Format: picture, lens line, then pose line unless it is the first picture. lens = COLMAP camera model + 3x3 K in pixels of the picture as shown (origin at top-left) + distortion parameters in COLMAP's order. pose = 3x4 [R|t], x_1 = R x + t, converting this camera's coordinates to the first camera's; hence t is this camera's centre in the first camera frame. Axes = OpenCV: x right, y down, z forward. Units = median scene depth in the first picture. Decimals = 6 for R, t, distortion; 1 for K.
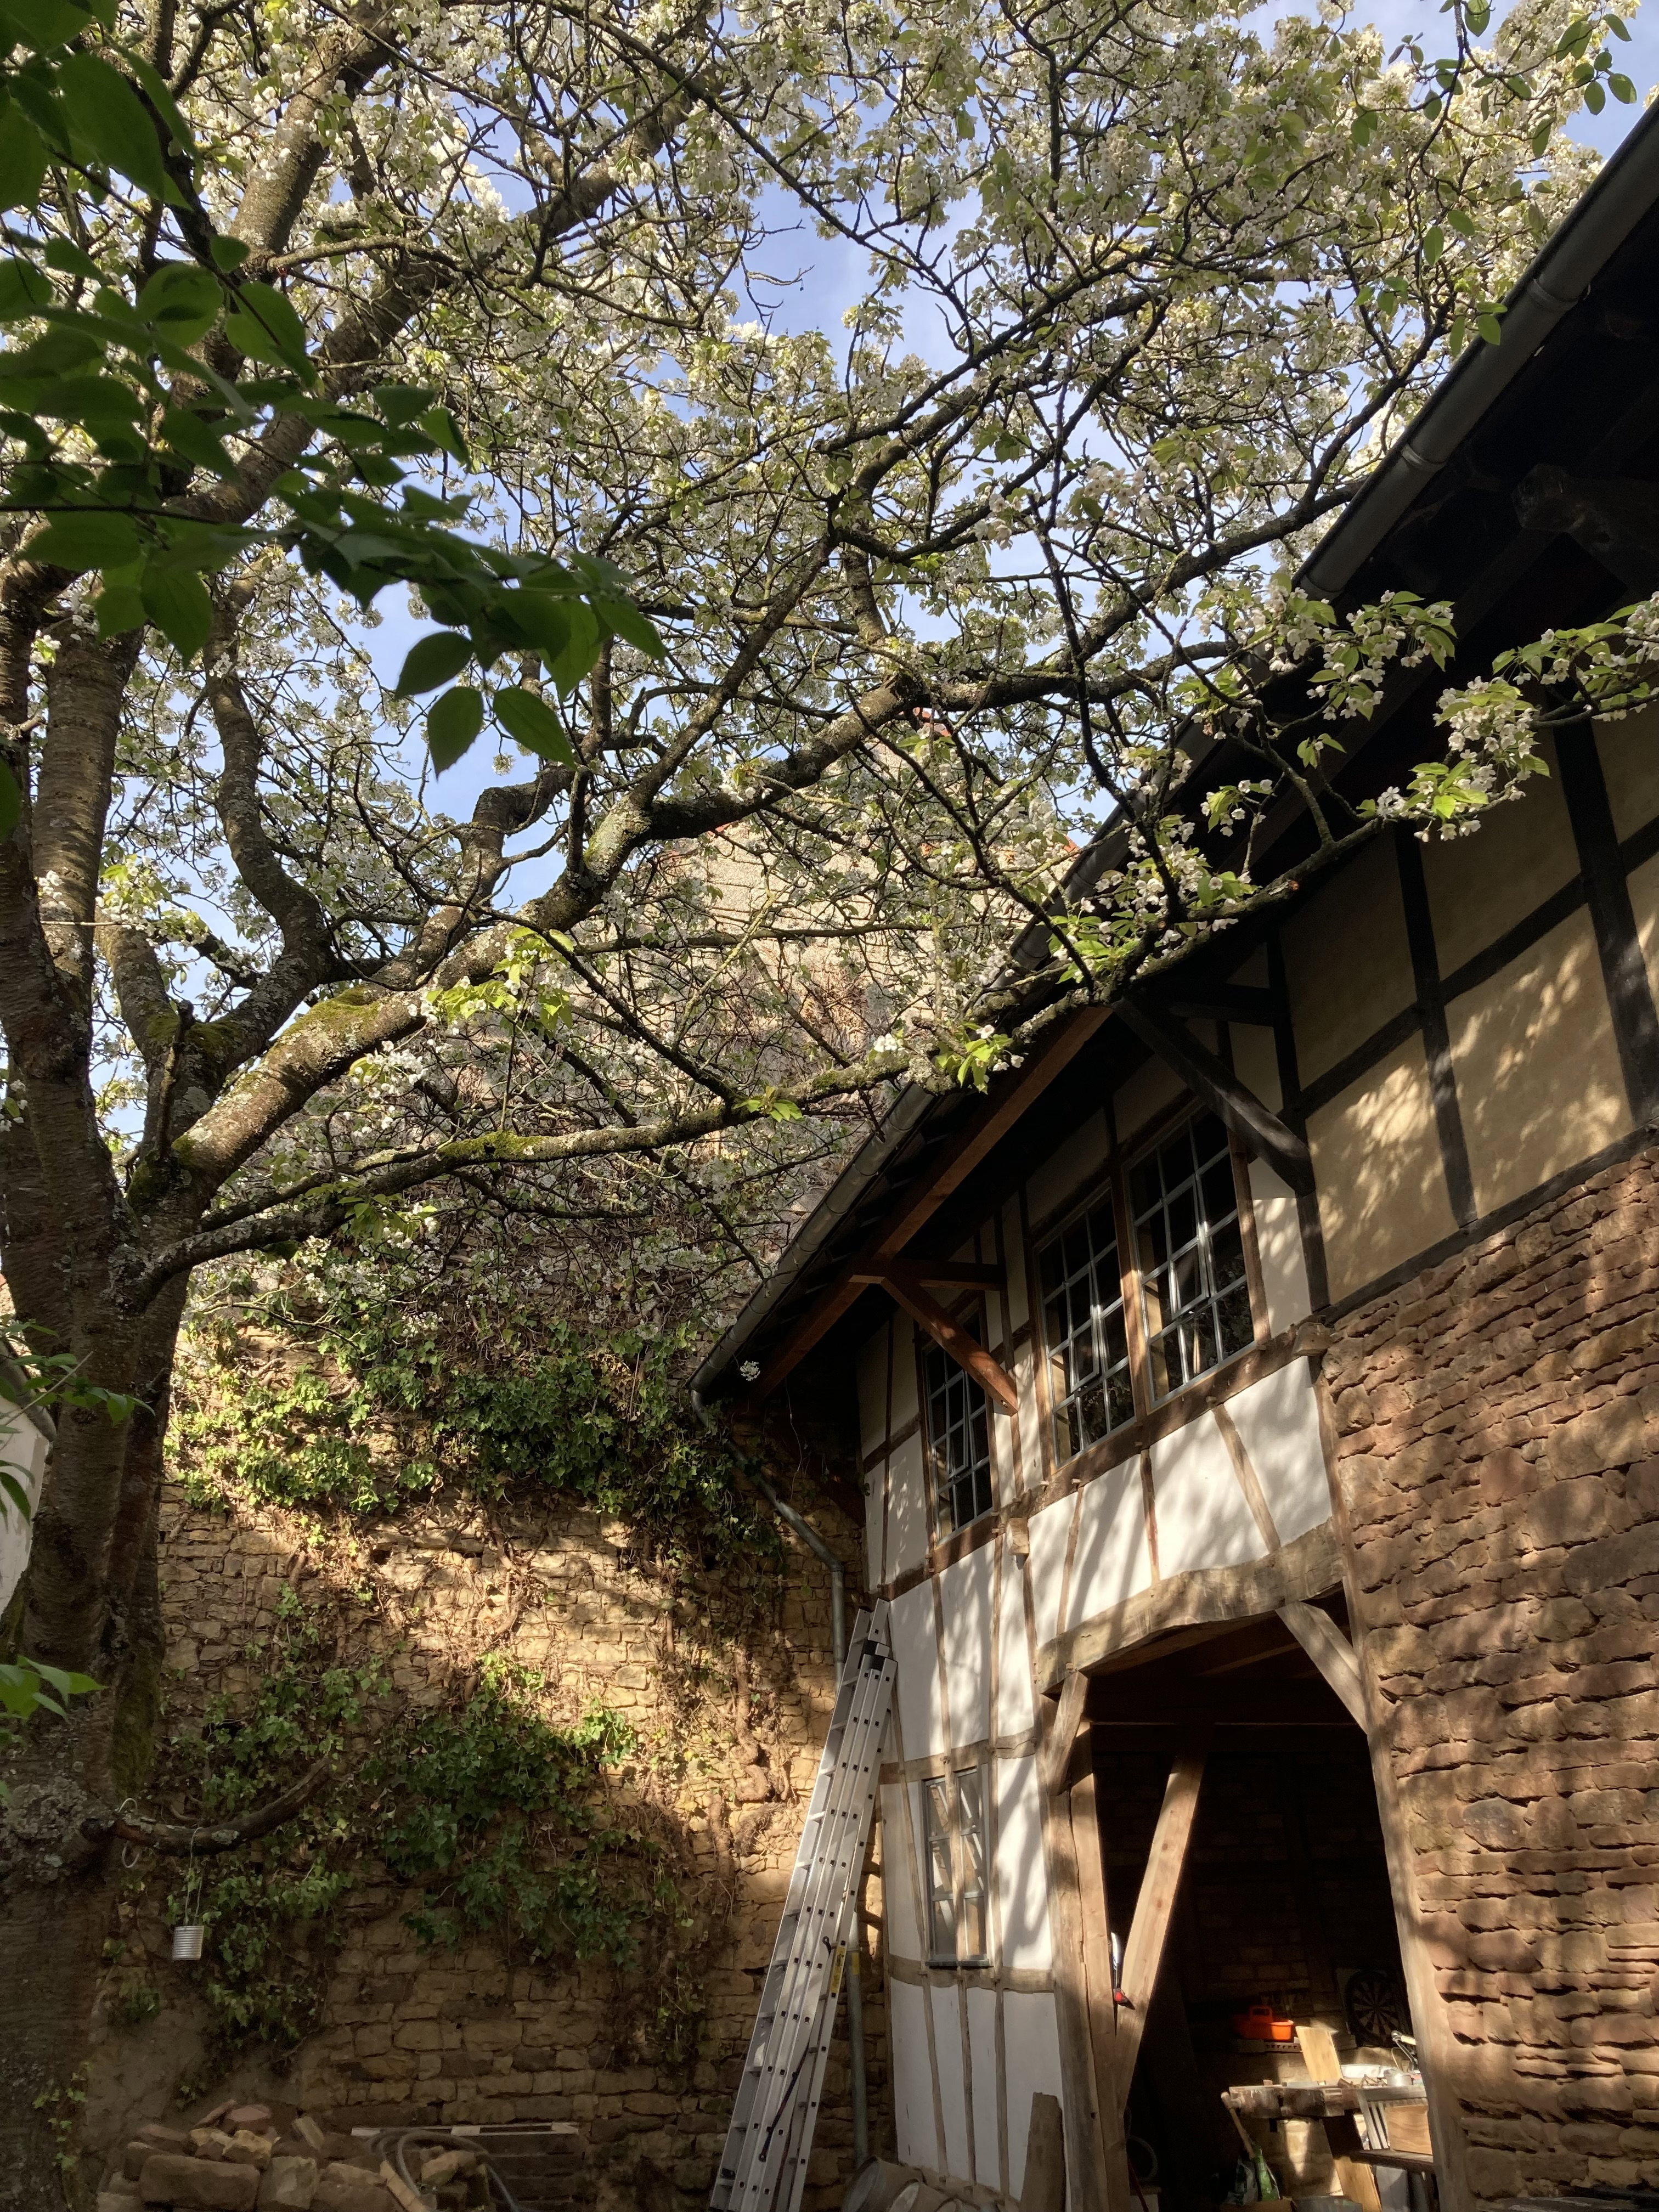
lens RADIAL K [[1814.1, 0, 829.5], [0, 1814.1, 1106.0], [0, 0, 1]] dist [0.033520, -0.006882]
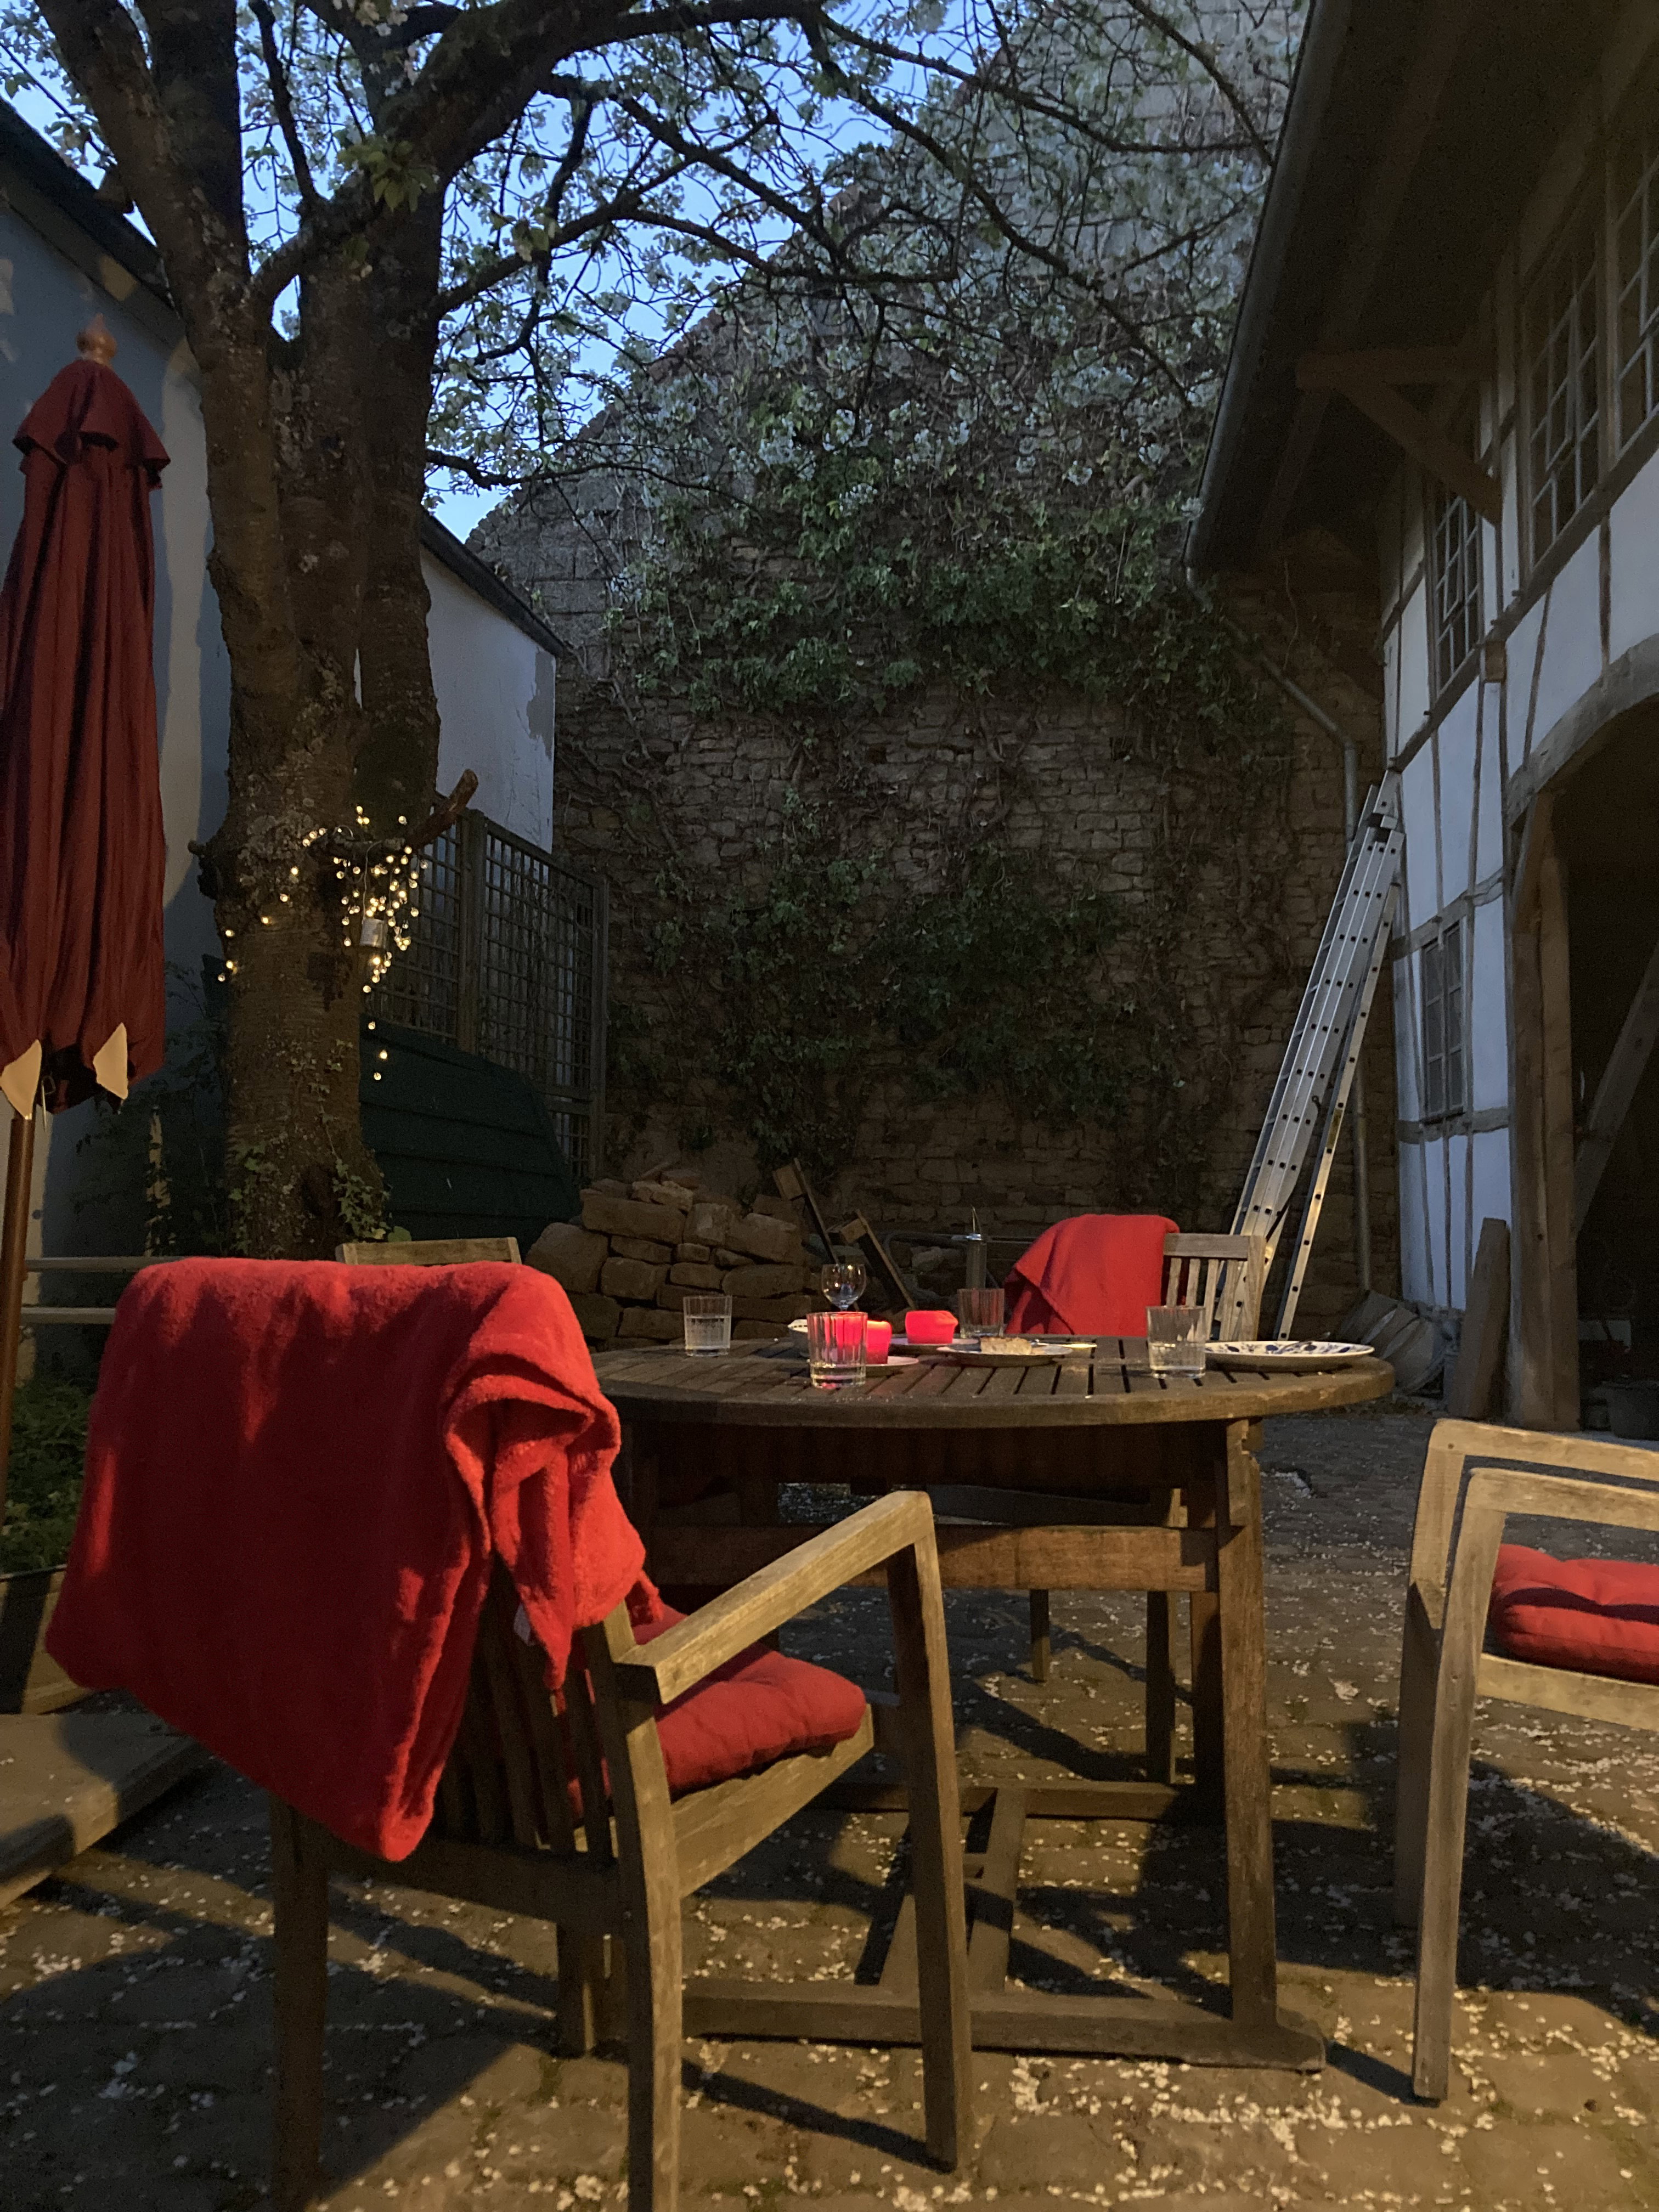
lens RADIAL K [[1814.1, 0, 829.5], [0, 1814.1, 1106.0], [0, 0, 1]] dist [0.033520, -0.006882]
pose [[0.934783, 0.013528, -0.354961, 0.099665], [0.121272, 0.927083, 0.354698, 0.067228], [0.333876, -0.374613, 0.864981, 0.035871]]
